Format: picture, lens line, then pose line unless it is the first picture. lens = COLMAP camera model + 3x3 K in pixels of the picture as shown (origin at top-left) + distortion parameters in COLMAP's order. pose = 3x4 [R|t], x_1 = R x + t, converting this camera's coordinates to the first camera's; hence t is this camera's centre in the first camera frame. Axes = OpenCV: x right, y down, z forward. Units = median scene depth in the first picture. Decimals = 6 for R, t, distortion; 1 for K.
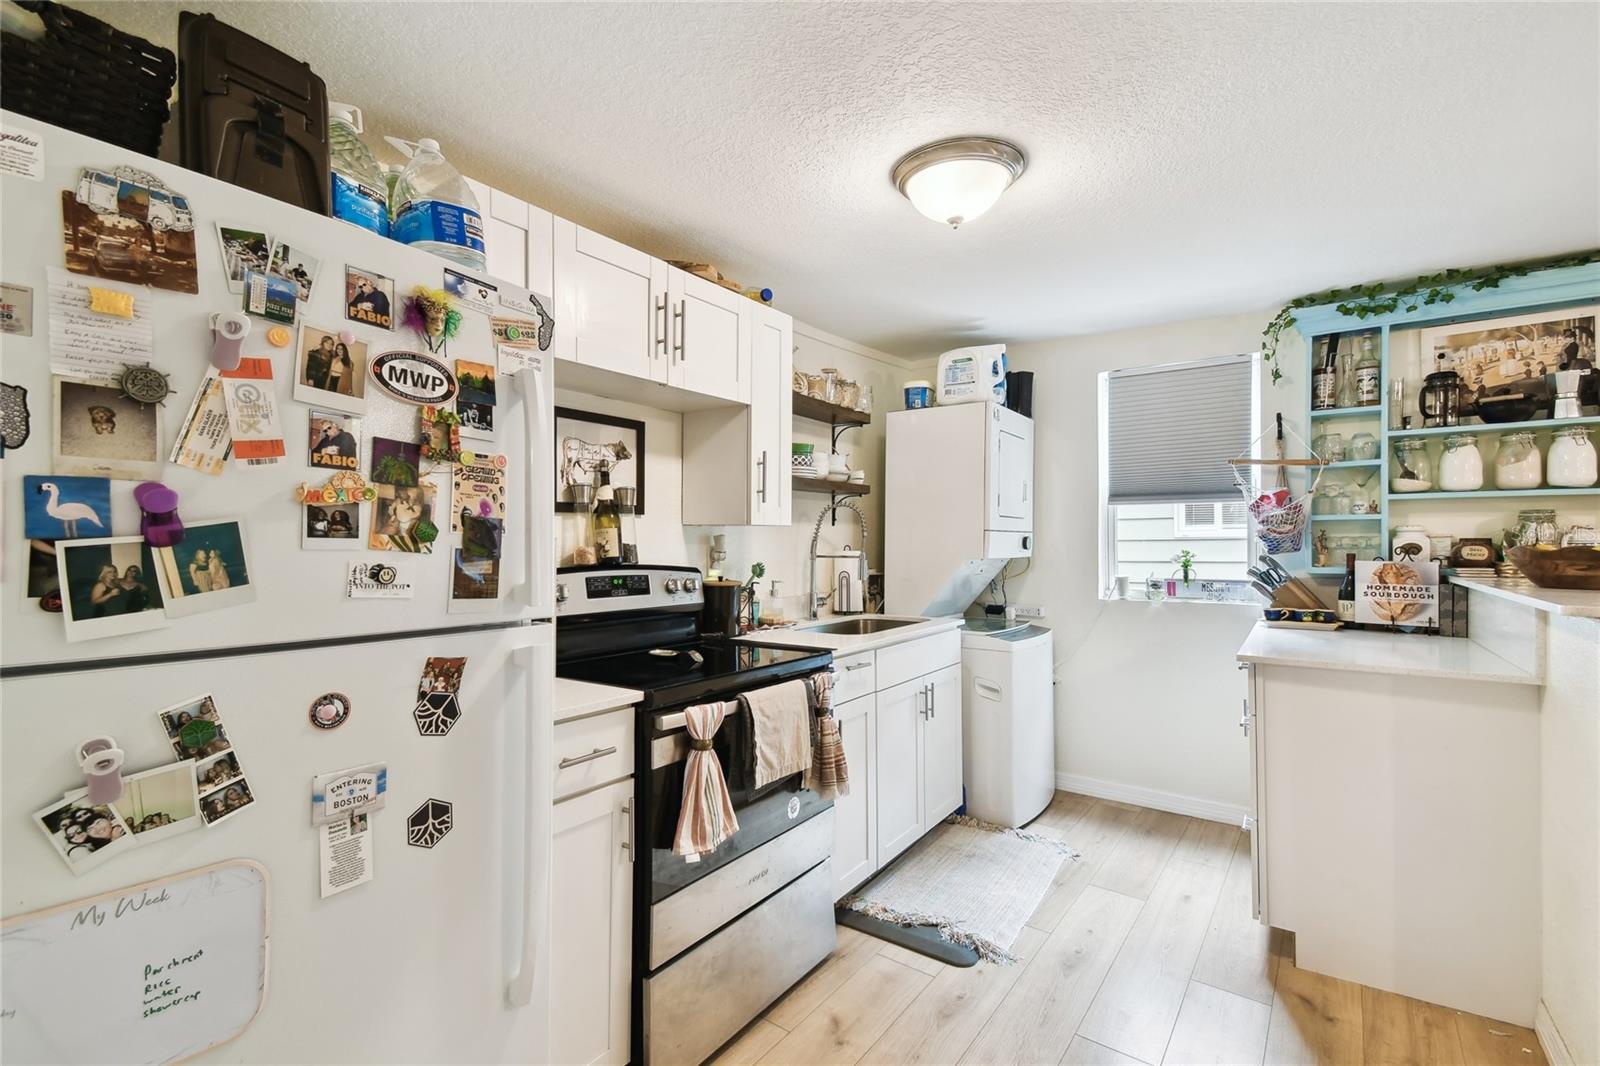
lens RADIAL K [[707.1, 0, 799.2], [0, 707.1, 539.3], [0, 0, 1]] dist [0.049128, -0.025127]
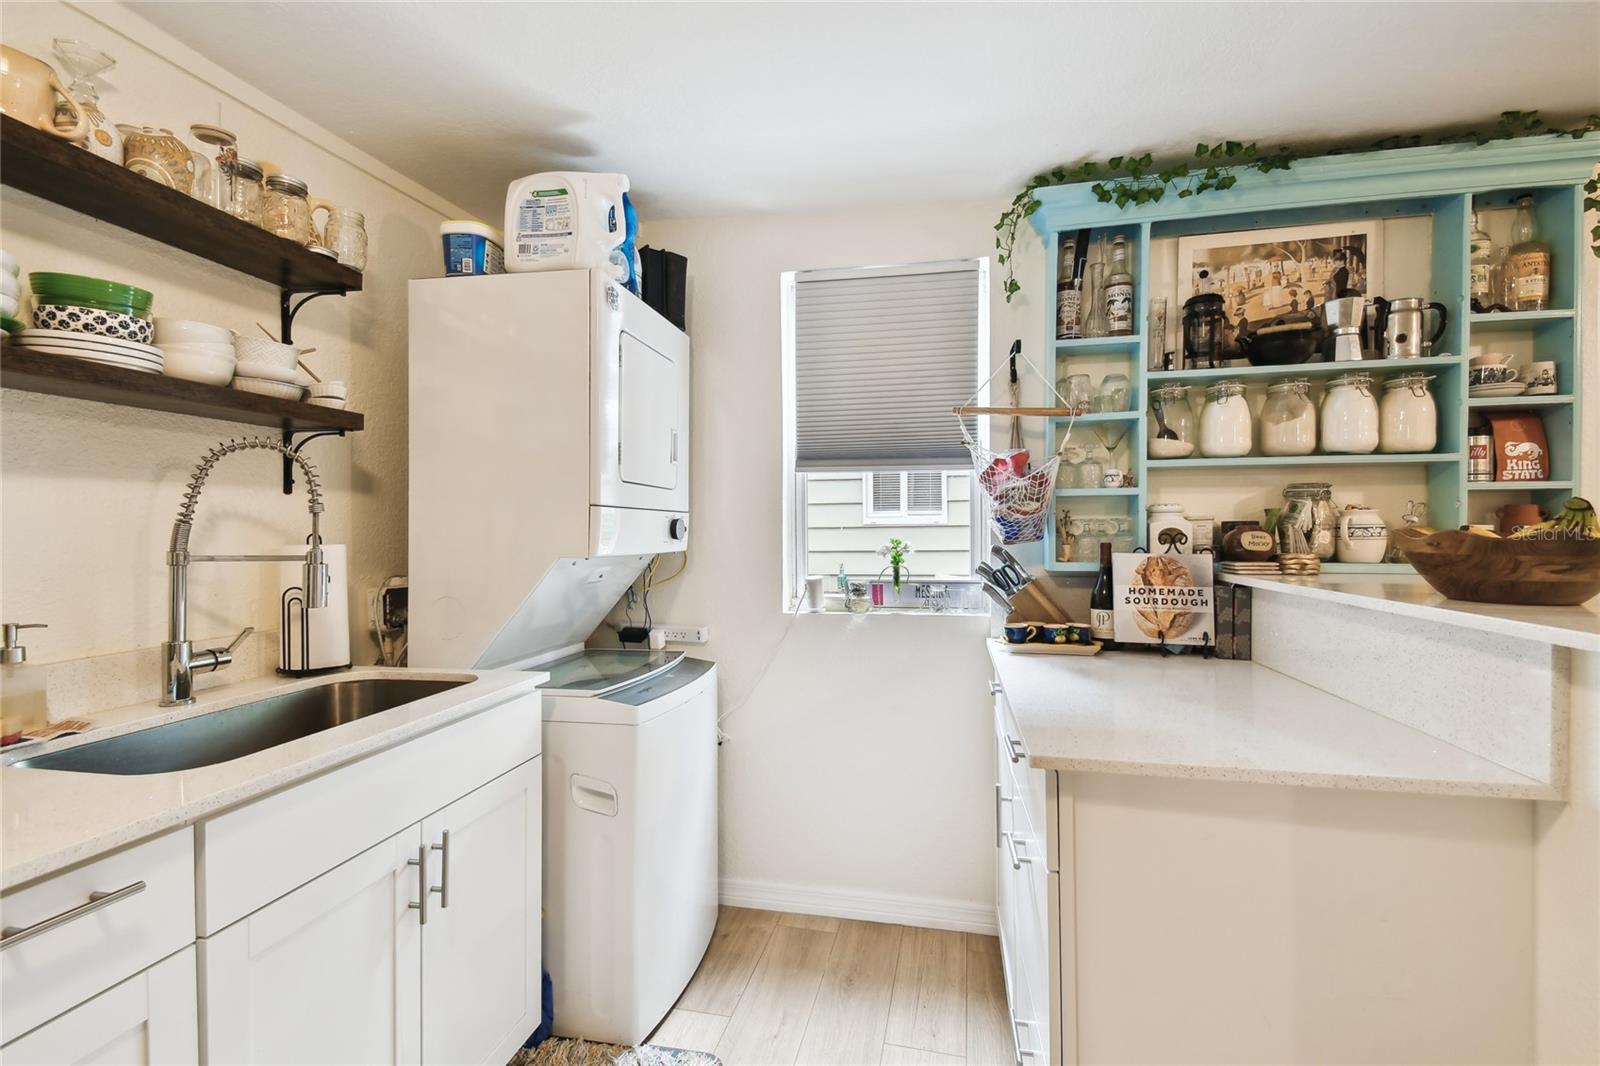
lens RADIAL K [[705.3, 0, 803.3], [0, 705.3, 536.2], [0, 0, 1]] dist [0.049768, -0.025458]
pose [[0.915288, -0.003843, 0.402781, 0.237229], [-0.000455, 0.999944, 0.010573, 0.006764], [-0.402799, -0.009861, 0.915235, 0.534880]]
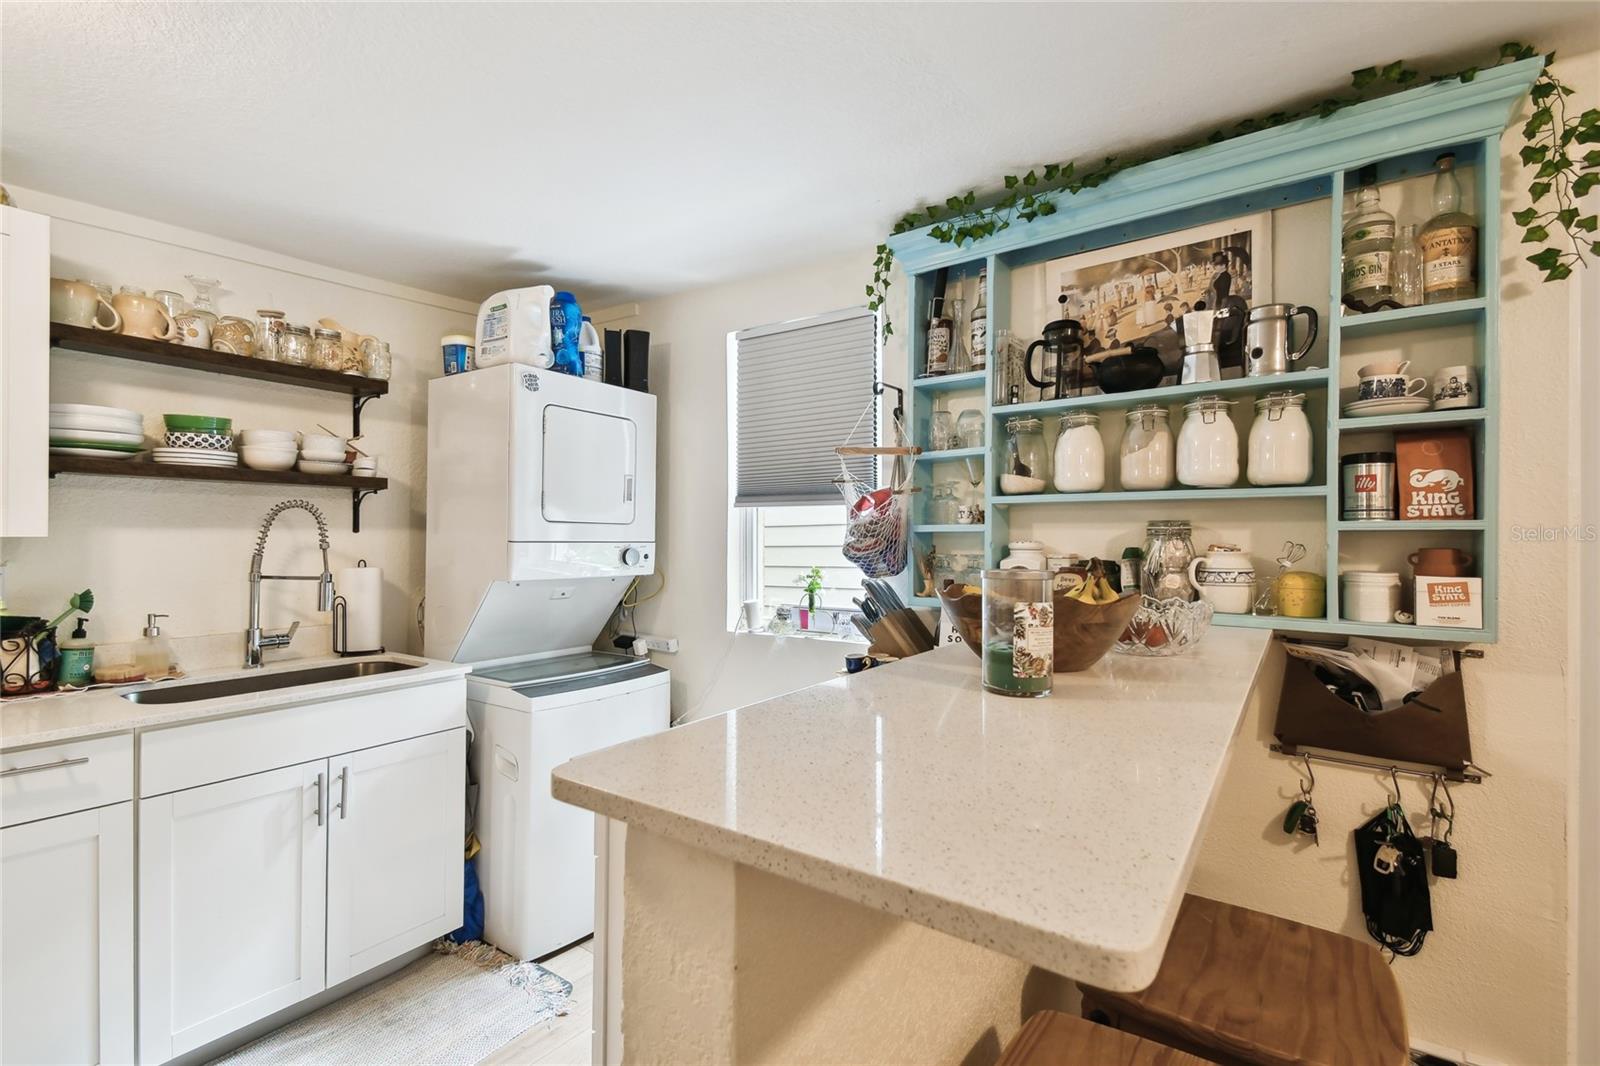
lens RADIAL K [[705.3, 0, 803.3], [0, 705.3, 536.2], [0, 0, 1]] dist [0.049768, -0.025458]
pose [[0.999959, 0.006271, 0.006555, 0.687870], [-0.006267, 0.999980, -0.000606, -0.024028], [-0.006559, 0.000565, 0.999978, 0.340797]]
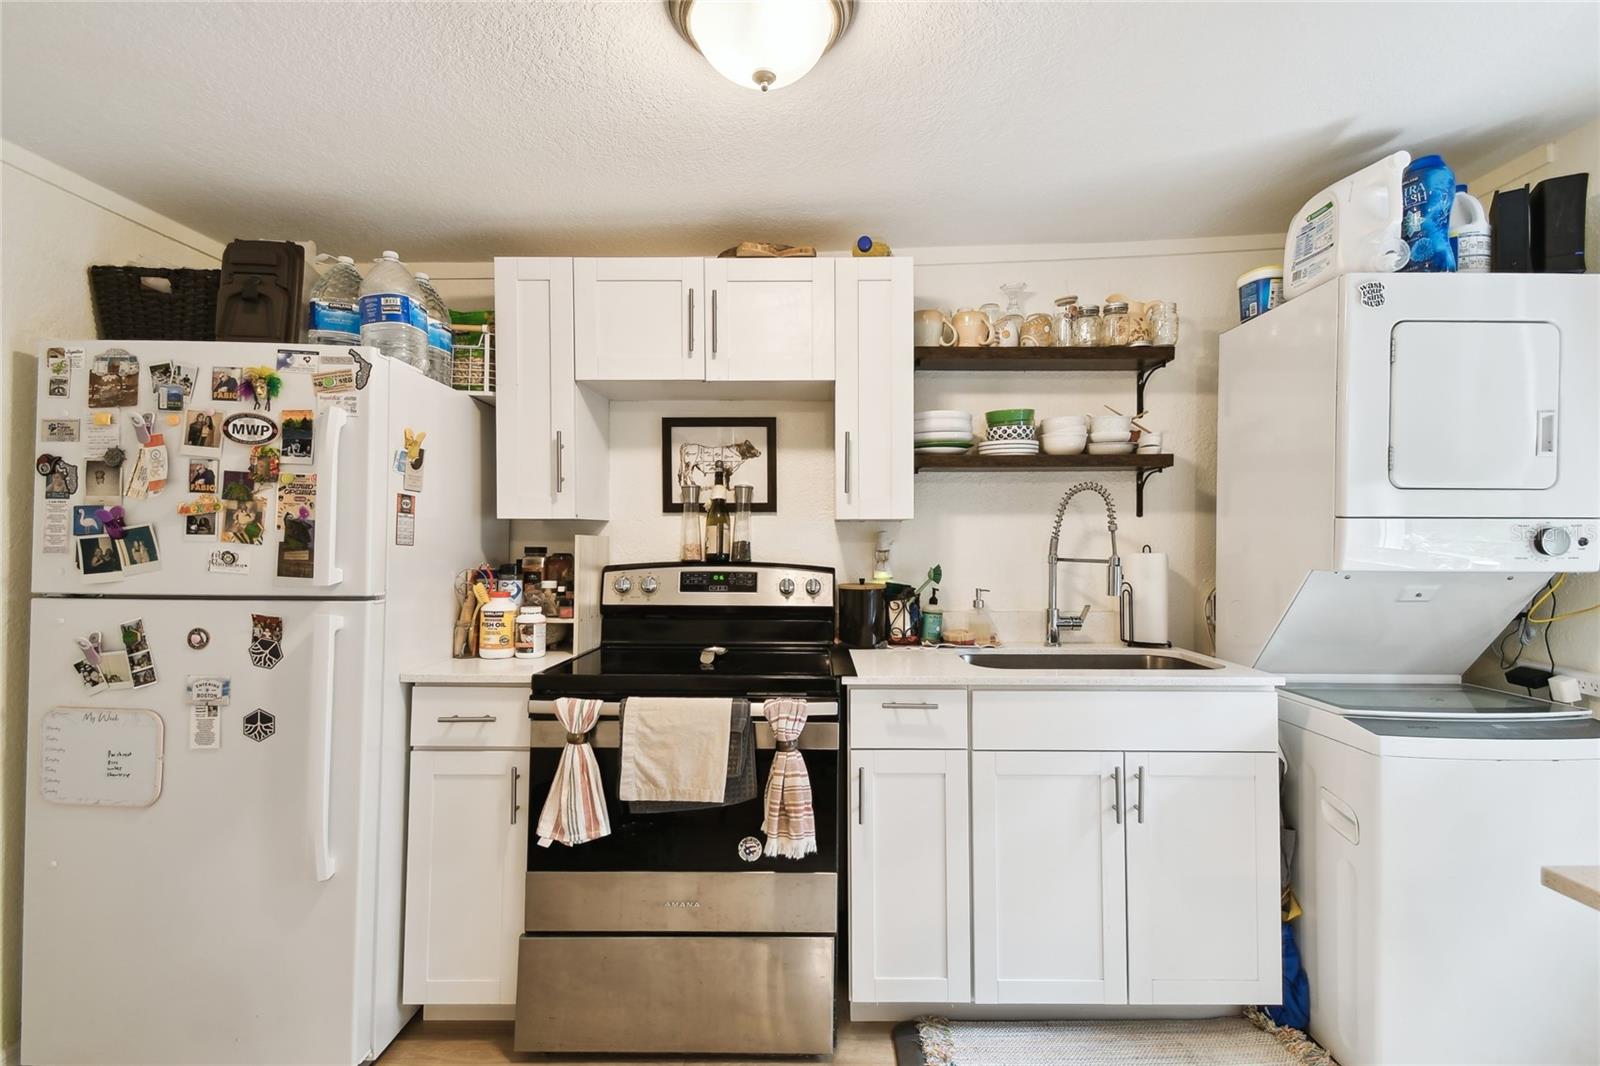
lens RADIAL K [[714.5, 0, 817.9], [0, 714.5, 542.1], [0, 0, 1]] dist [0.051109, -0.026534]
pose [[0.584292, 0.000421, -0.811543, 0.591882], [0.001474, 0.999998, 0.001580, 0.005713], [0.811542, -0.002119, 0.584290, 0.447068]]
